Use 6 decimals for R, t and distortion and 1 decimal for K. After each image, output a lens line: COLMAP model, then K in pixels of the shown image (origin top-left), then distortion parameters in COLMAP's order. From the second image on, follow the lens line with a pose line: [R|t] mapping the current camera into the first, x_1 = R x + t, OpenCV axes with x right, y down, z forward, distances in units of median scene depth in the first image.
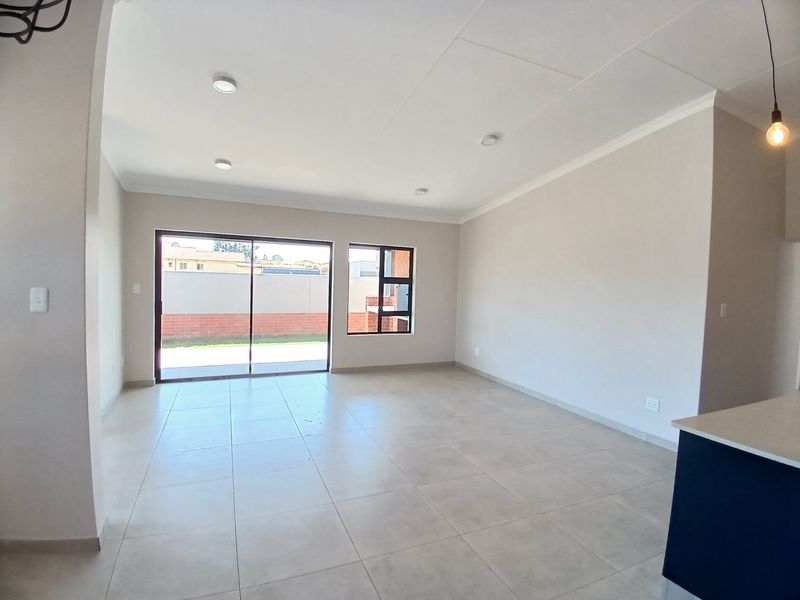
lens RADIAL K [[393.3, 0, 400.0], [0, 393.3, 300.0], [0, 0, 1]] dist [0.000448, 0.000134]
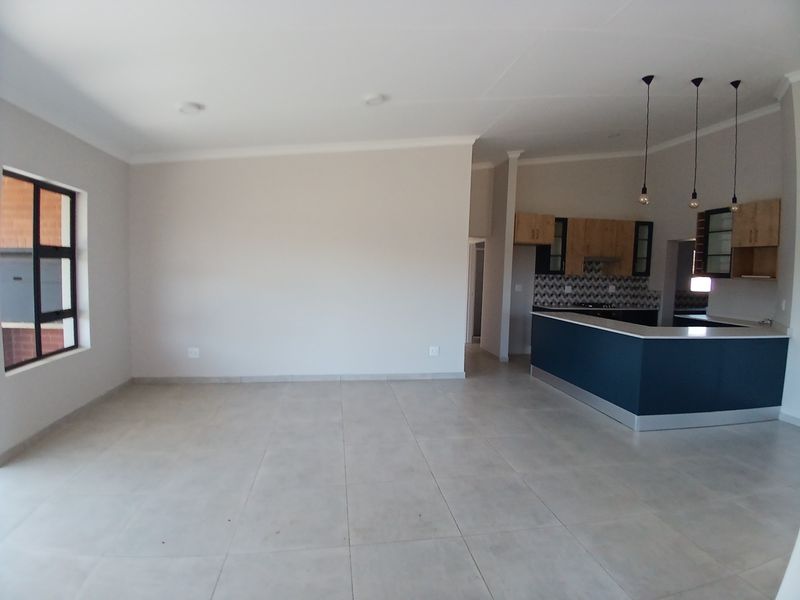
lens RADIAL K [[410.0, 0, 400.0], [0, 410.0, 300.0], [0, 0, 1]] dist [-0.001751, -0.000449]
pose [[0.251303, -0.098181, 0.962916, -0.449257], [0.026016, 0.995168, 0.094680, -0.028318], [-0.967559, 0.001258, 0.252643, 0.467554]]
